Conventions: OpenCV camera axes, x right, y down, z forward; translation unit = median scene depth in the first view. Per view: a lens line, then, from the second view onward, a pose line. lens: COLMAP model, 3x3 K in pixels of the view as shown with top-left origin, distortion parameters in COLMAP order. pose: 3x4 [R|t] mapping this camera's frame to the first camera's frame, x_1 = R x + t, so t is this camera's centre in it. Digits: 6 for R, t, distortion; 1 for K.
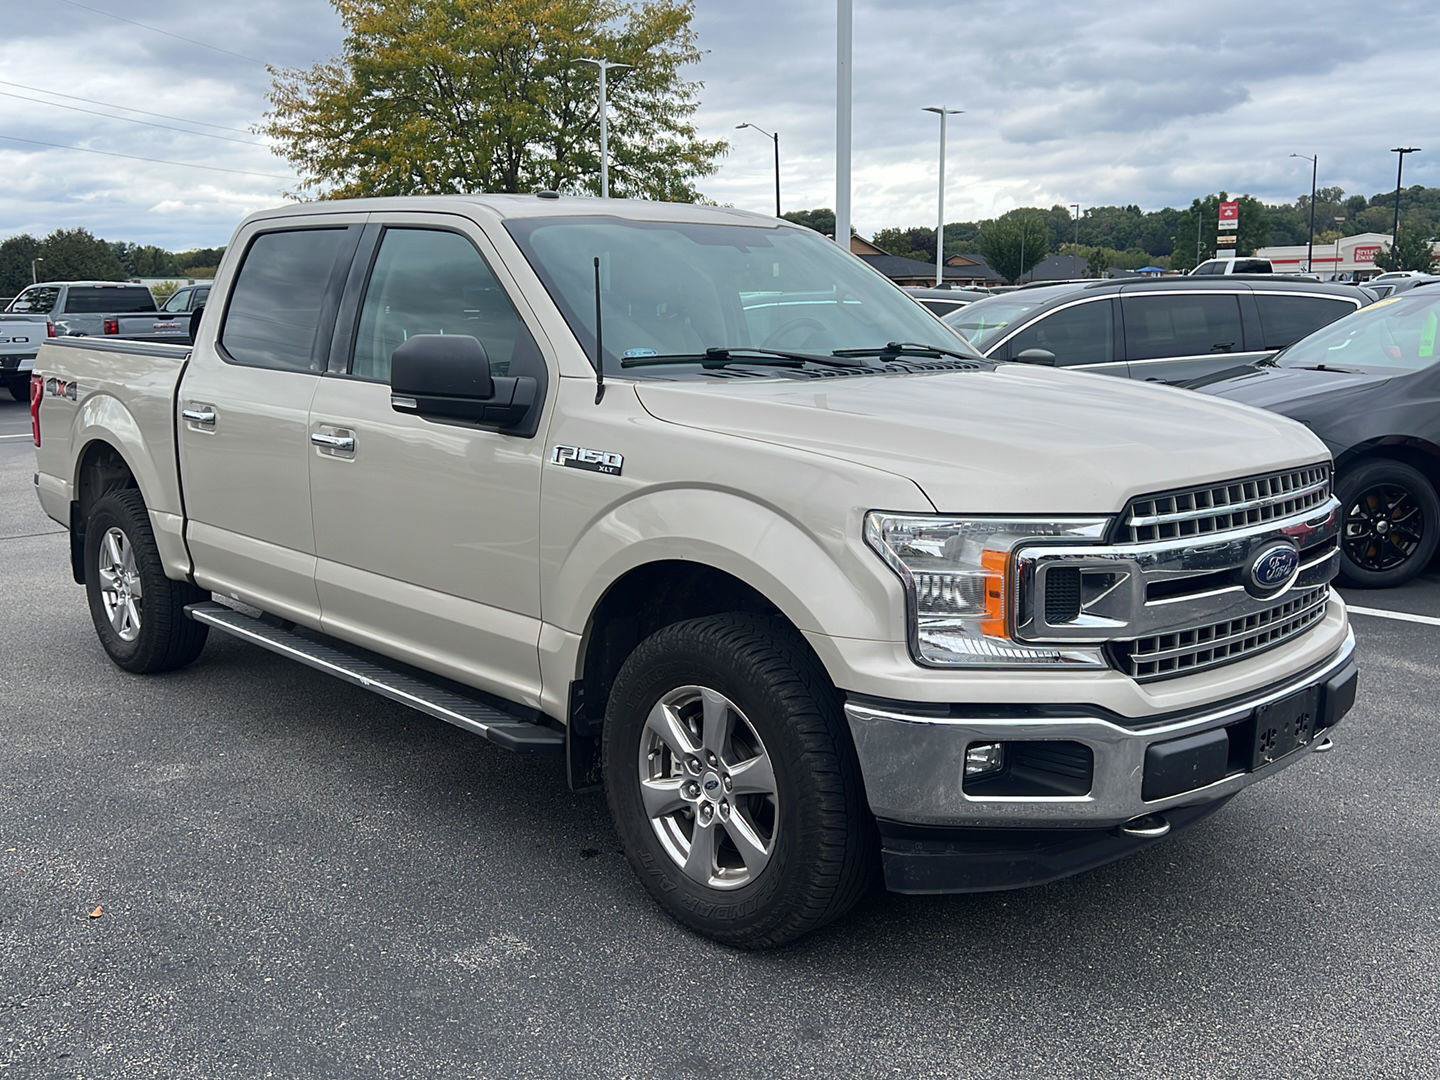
lens RADIAL K [[1382.5, 0, 715.8], [0, 1382.5, 546.1], [0, 0, 1]] dist [0.077745, -0.114472]
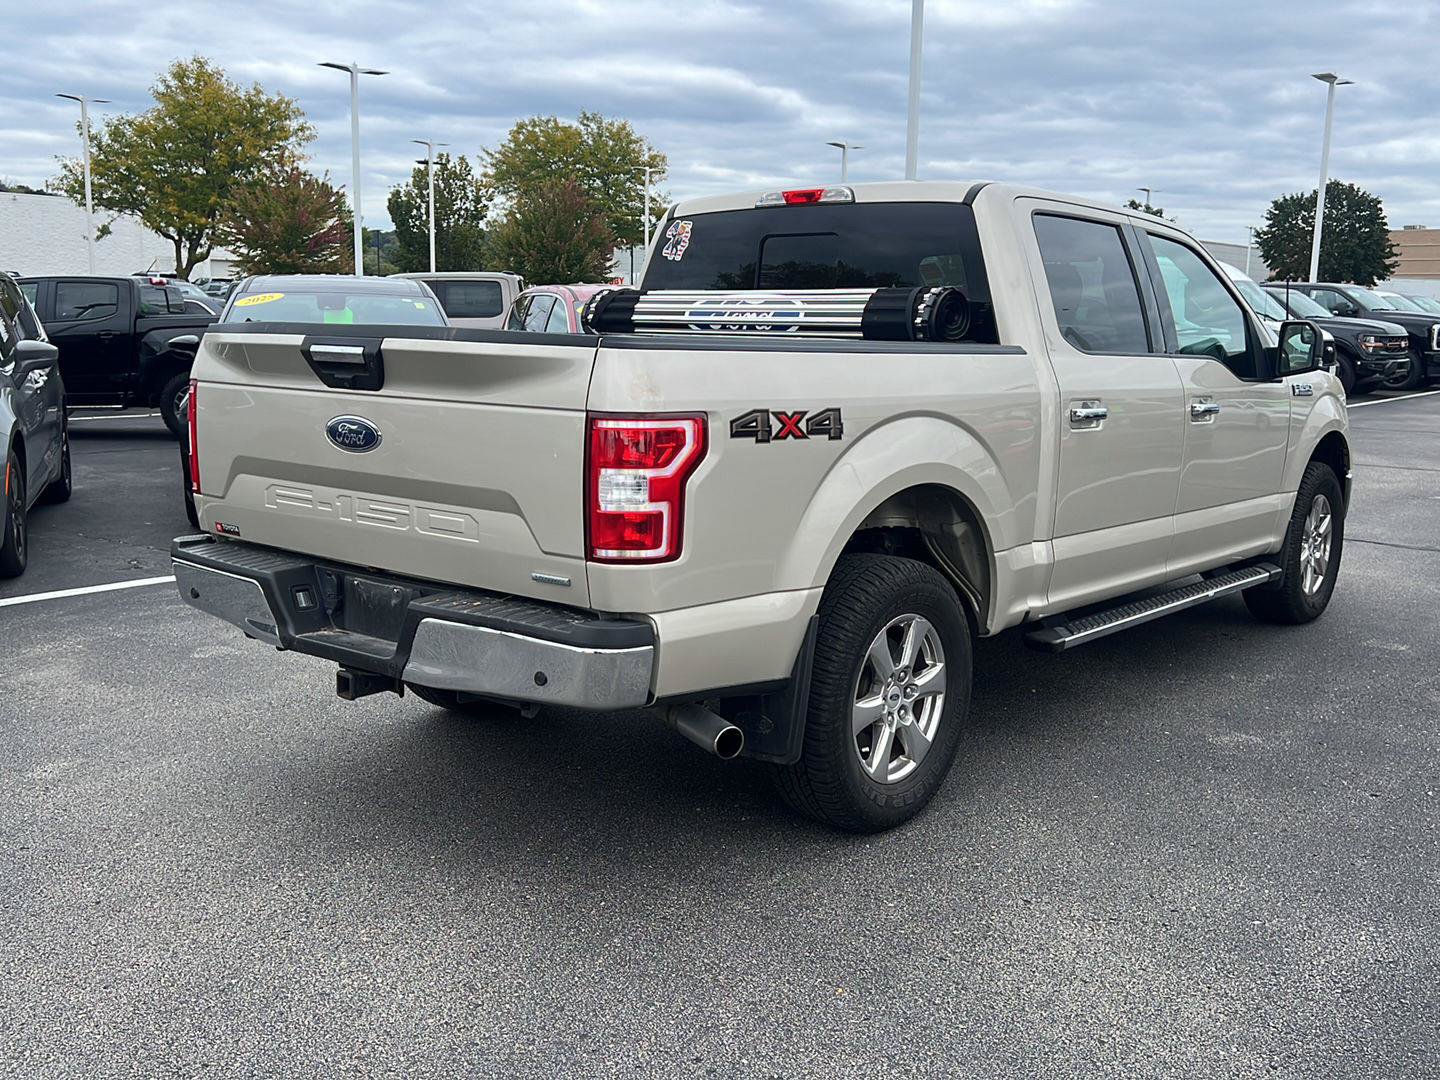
lens RADIAL K [[1371.2, 0, 720.0], [0, 1371.2, 540.0], [0, 0, 1]] dist [0.121735, -0.235904]
pose [[-0.113923, -0.154043, 0.981475, -1.714933], [0.153056, 0.973391, 0.170540, -0.280662], [-0.981629, 0.169649, -0.087314, 1.837816]]
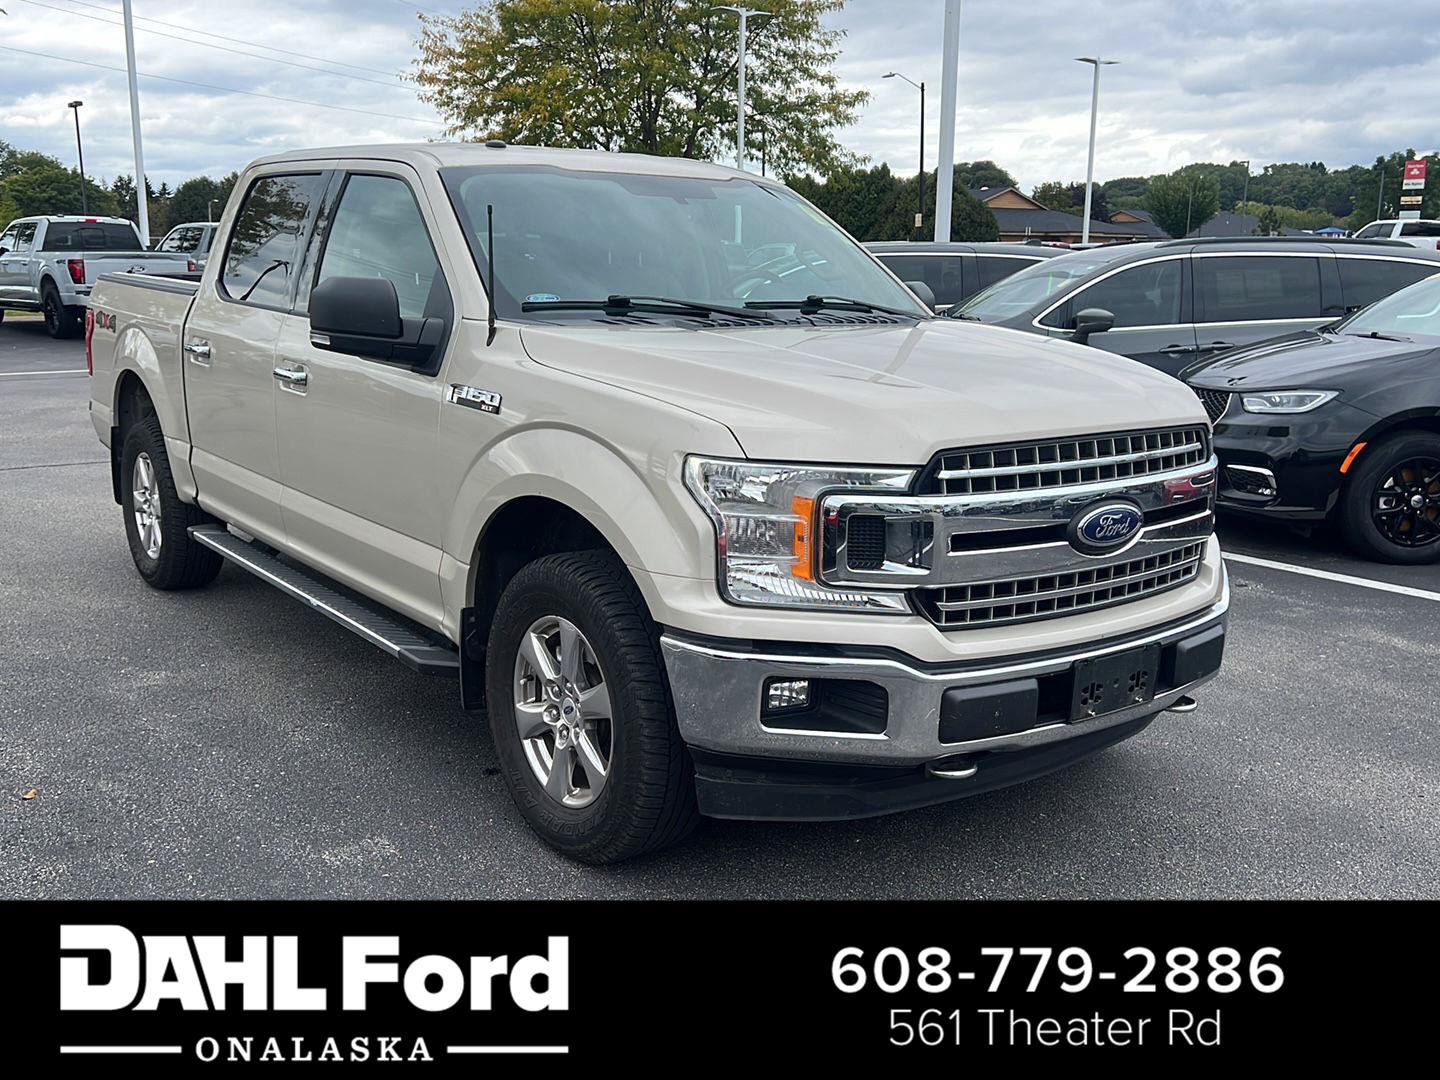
lens RADIAL K [[1382.5, 0, 715.8], [0, 1382.5, 546.1], [0, 0, 1]] dist [0.077745, -0.114472]
pose [[0.993674, 0.043279, -0.103628, 0.194646], [-0.039817, 0.998585, 0.035245, 0.005116], [0.105006, -0.030895, 0.993992, -0.033947]]
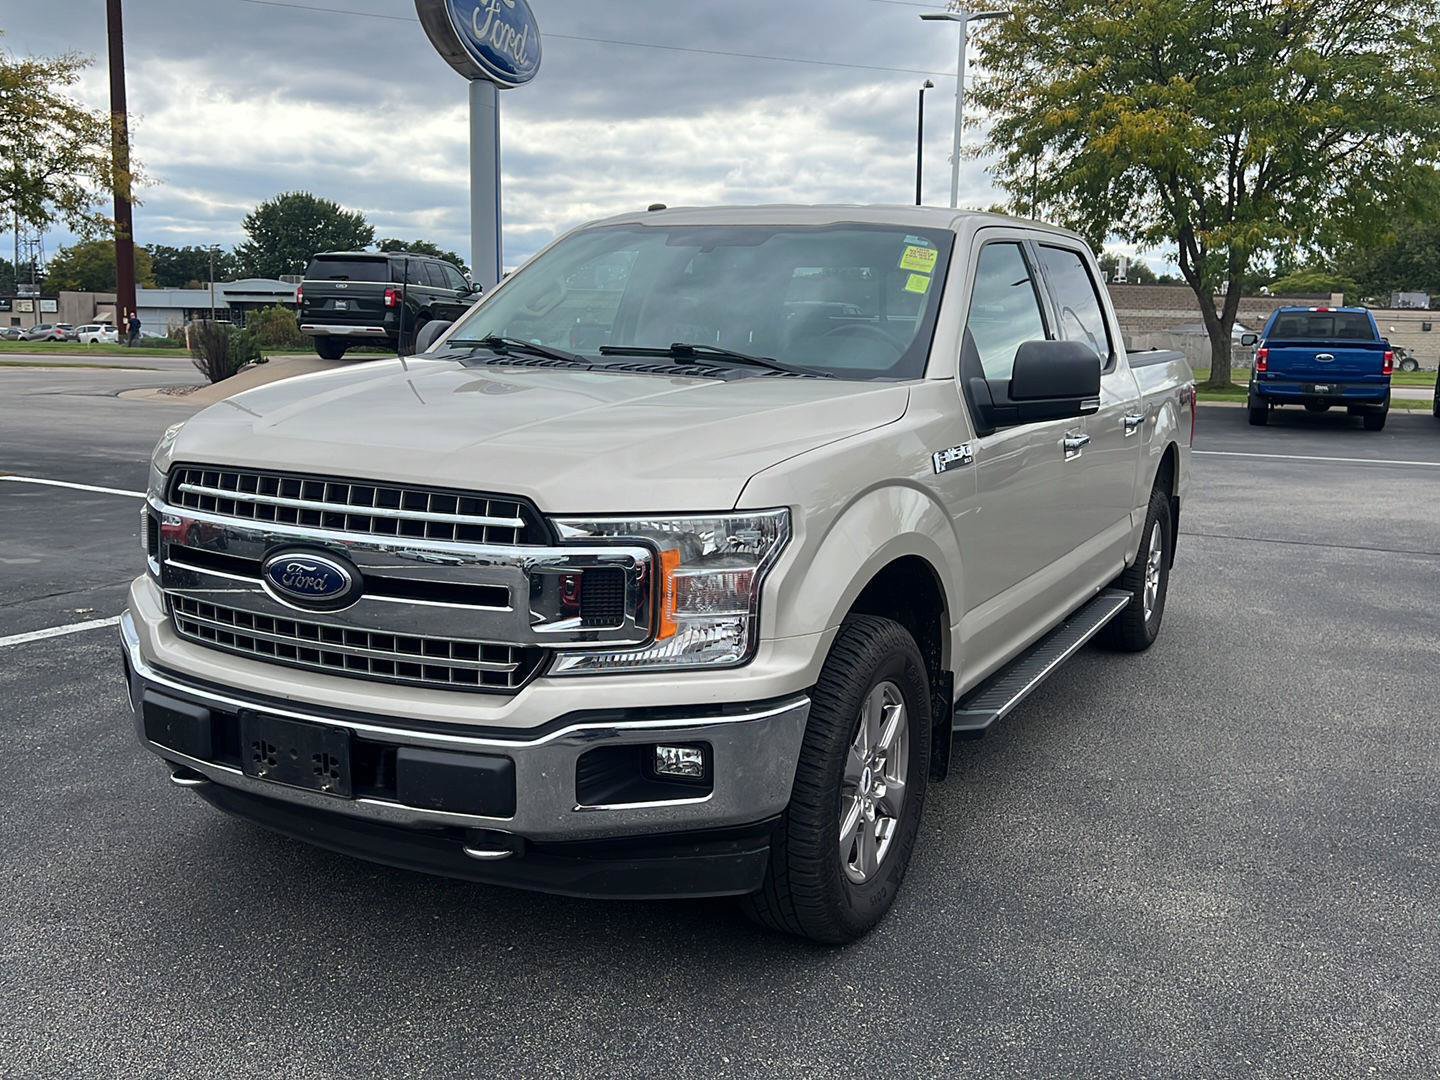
lens RADIAL K [[1382.5, 0, 715.8], [0, 1382.5, 546.1], [0, 0, 1]] dist [0.077745, -0.114472]
pose [[0.332302, 0.164027, -0.928801, 1.170567], [-0.187841, 0.976544, 0.105254, -0.132510], [0.924279, 0.139491, 0.355318, 0.810099]]
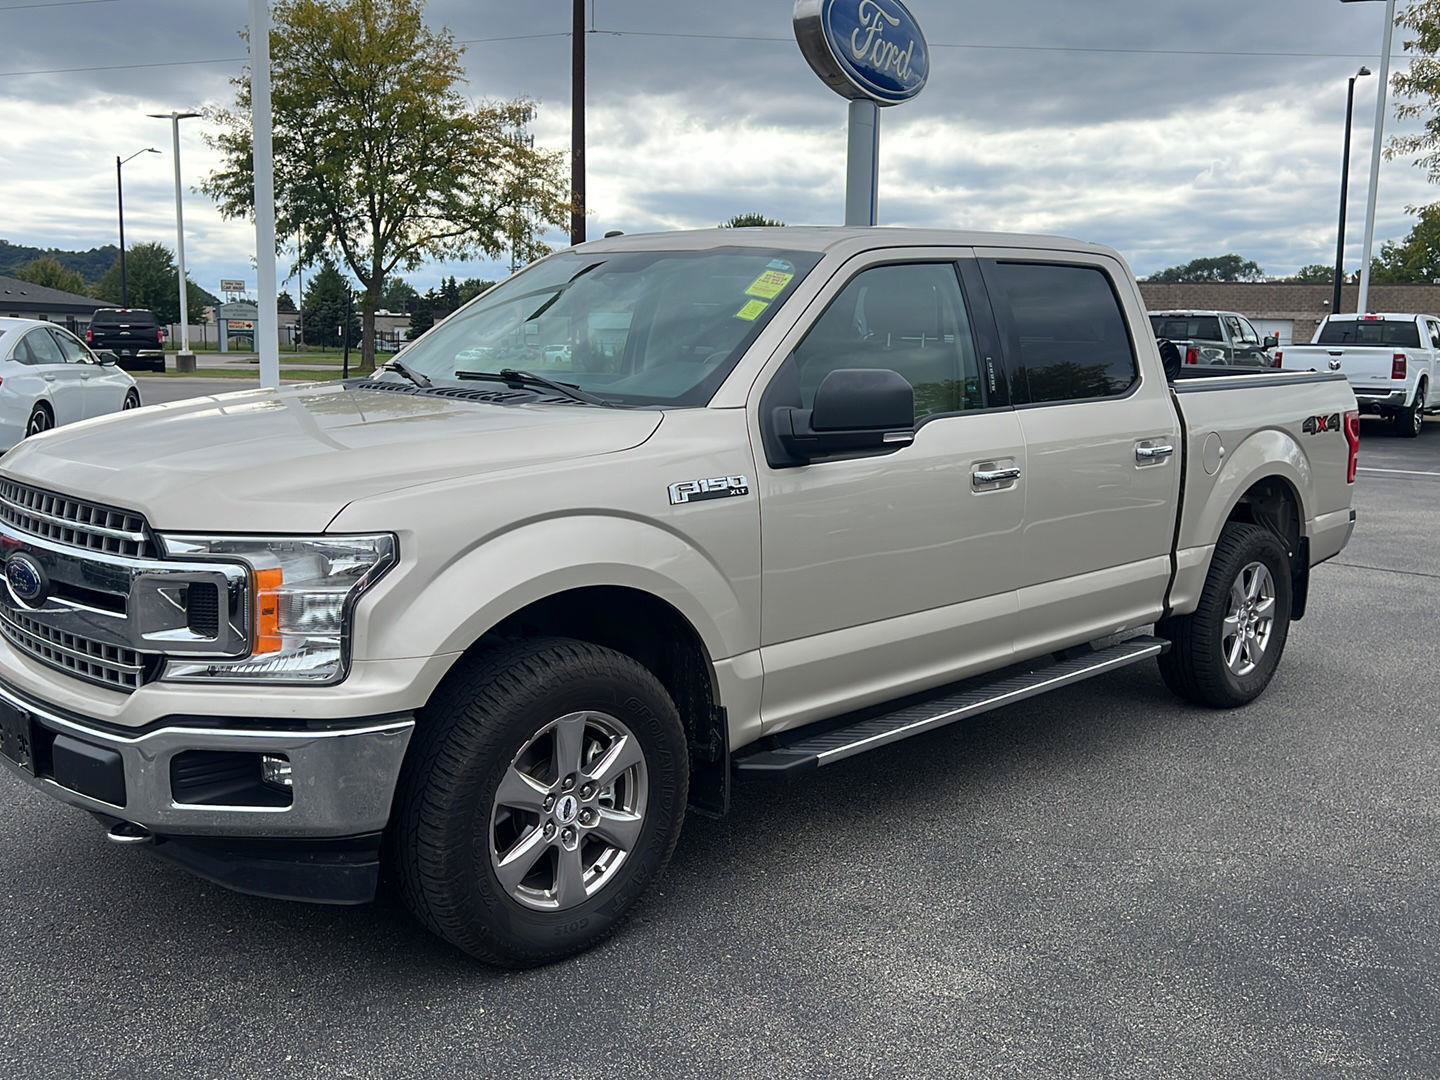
lens RADIAL K [[1382.5, 0, 715.8], [0, 1382.5, 546.1], [0, 0, 1]] dist [0.077745, -0.114472]
pose [[0.017409, 0.163124, -0.986452, 1.256129], [-0.189234, 0.969308, 0.156950, -0.235467], [0.981778, 0.183938, 0.047744, 1.276222]]
